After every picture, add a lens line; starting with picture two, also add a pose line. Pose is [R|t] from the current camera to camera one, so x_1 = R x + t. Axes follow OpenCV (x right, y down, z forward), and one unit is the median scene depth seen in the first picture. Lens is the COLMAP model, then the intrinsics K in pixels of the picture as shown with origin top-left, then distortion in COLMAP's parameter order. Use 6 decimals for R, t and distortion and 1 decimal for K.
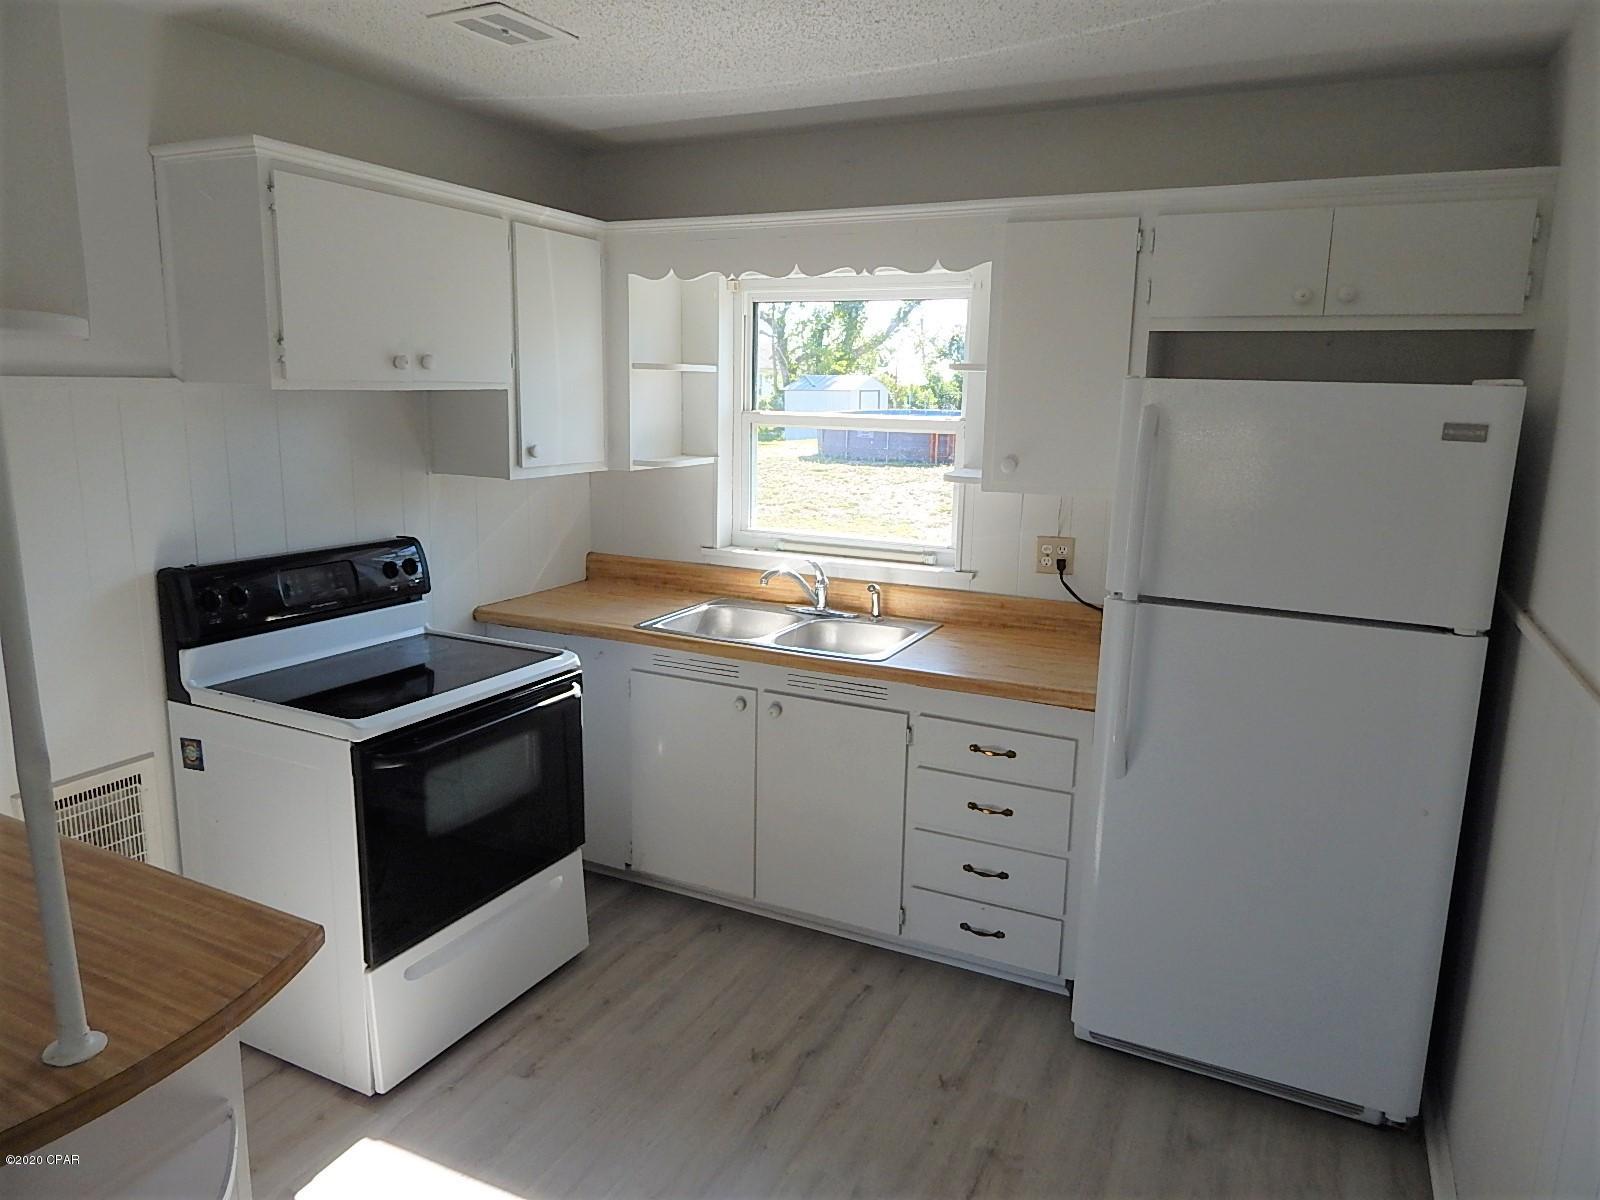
lens RADIAL K [[1058.6, 0, 800.0], [0, 1058.6, 600.0], [0, 0, 1]] dist [0.007554, -0.002645]
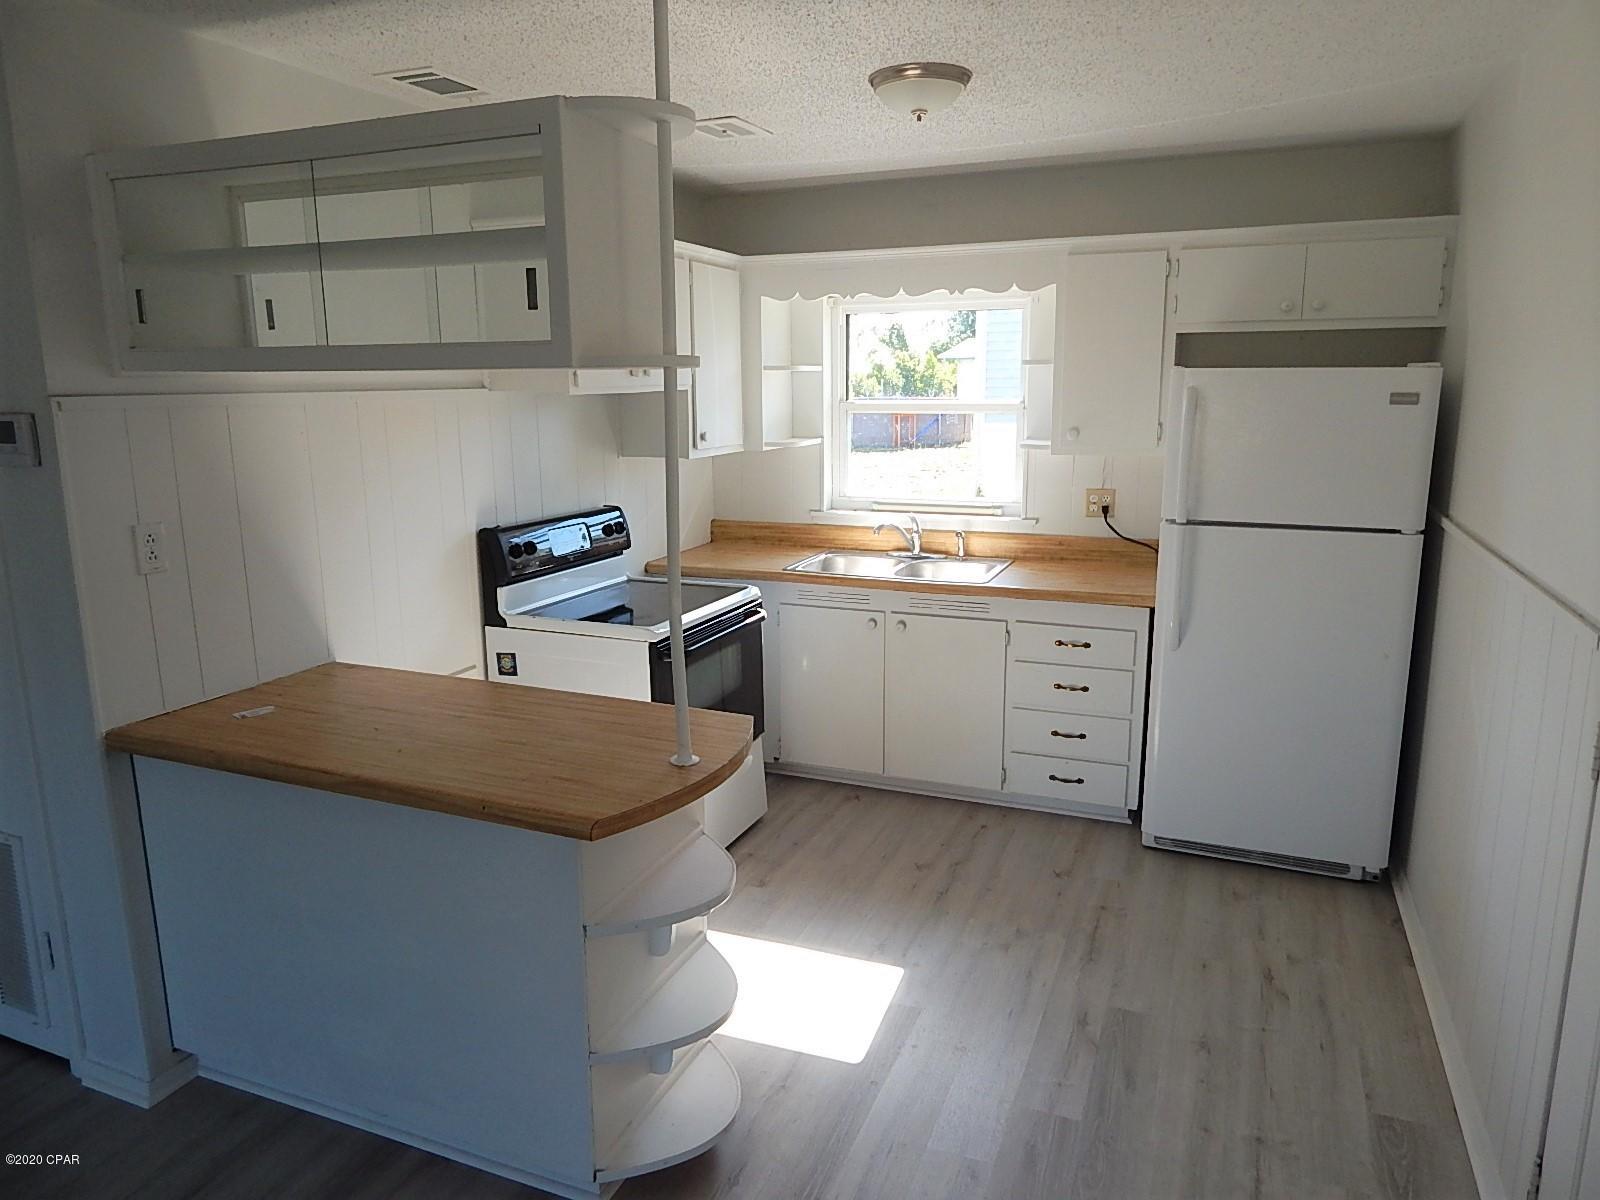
lens RADIAL K [[1058.6, 0, 800.0], [0, 1058.6, 600.0], [0, 0, 1]] dist [0.007554, -0.002645]
pose [[0.997705, -0.040699, 0.054118, -0.222031], [0.040248, 0.999145, 0.009400, 0.054447], [-0.054454, -0.007200, 0.998490, -0.316516]]
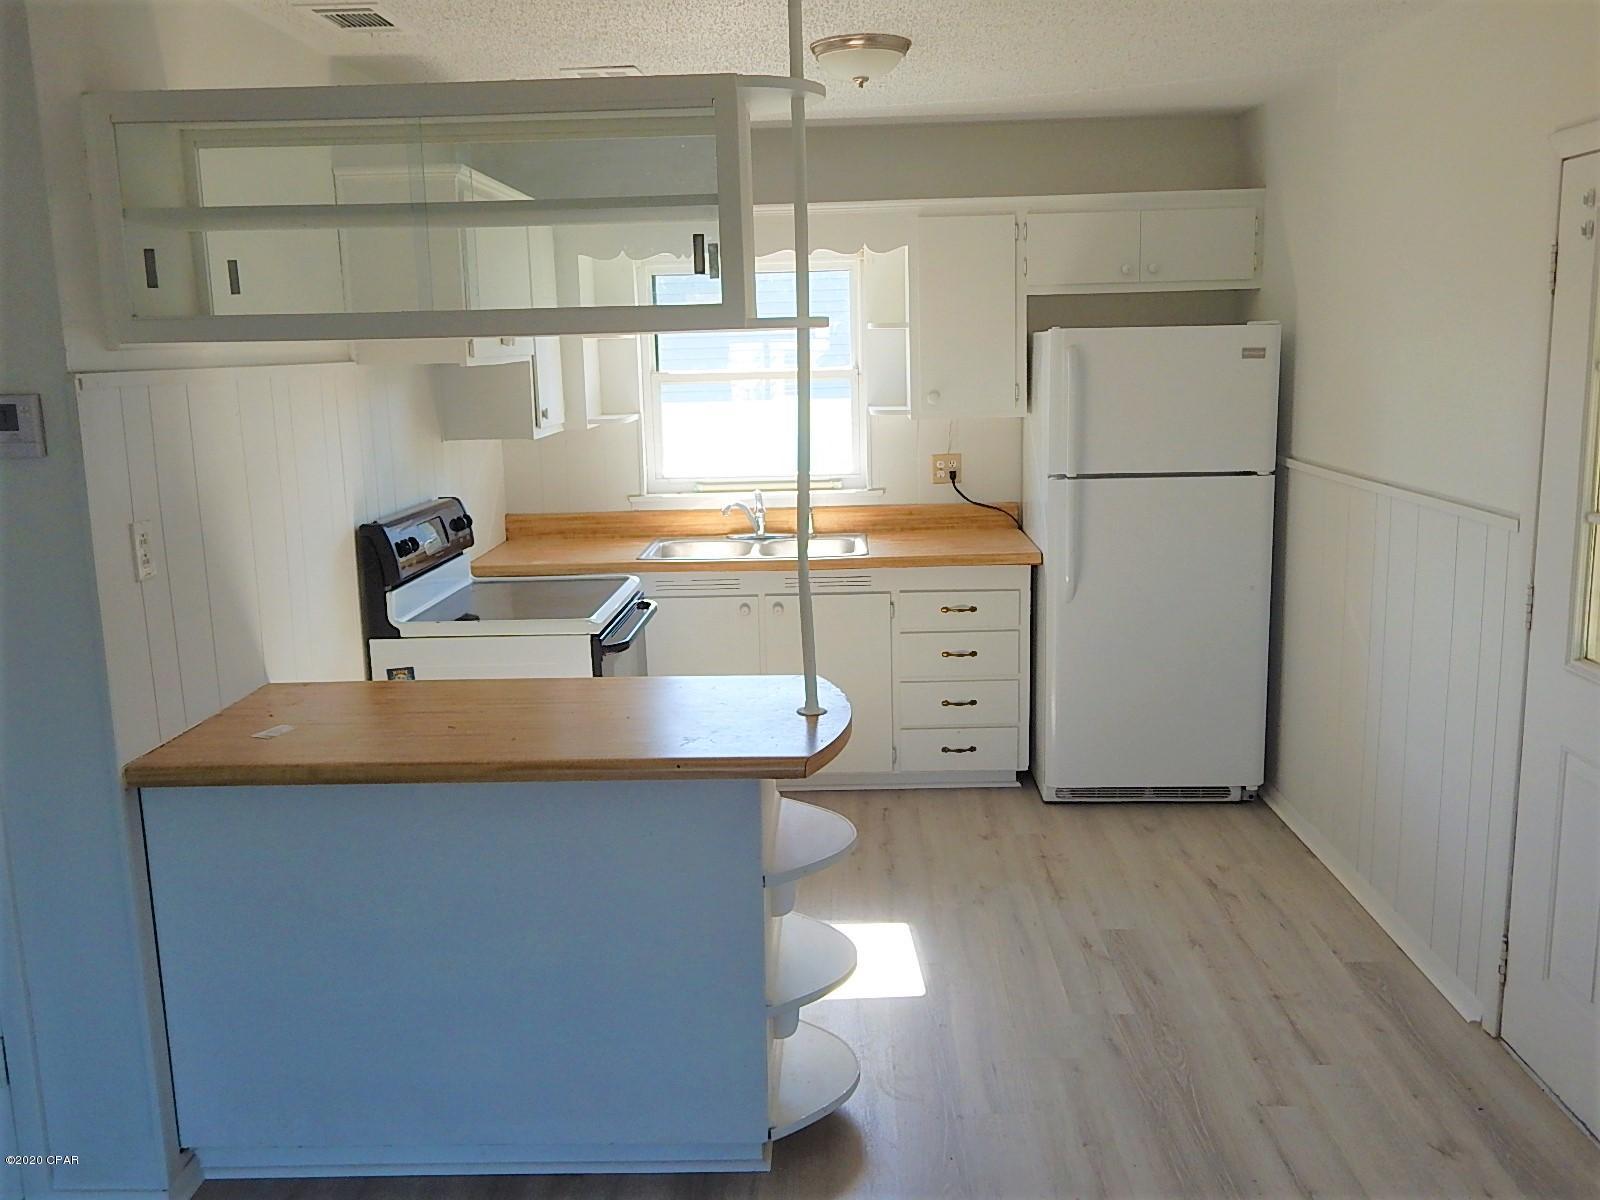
lens RADIAL K [[1336.1, 0, 800.0], [0, 1336.1, 600.0], [0, 0, 1]] dist [0.005465, -0.001217]
pose [[0.911516, -0.120137, 0.393326, -0.617179], [0.124232, 0.992138, 0.015136, 0.074165], [-0.392052, 0.035067, 0.919274, -0.443468]]
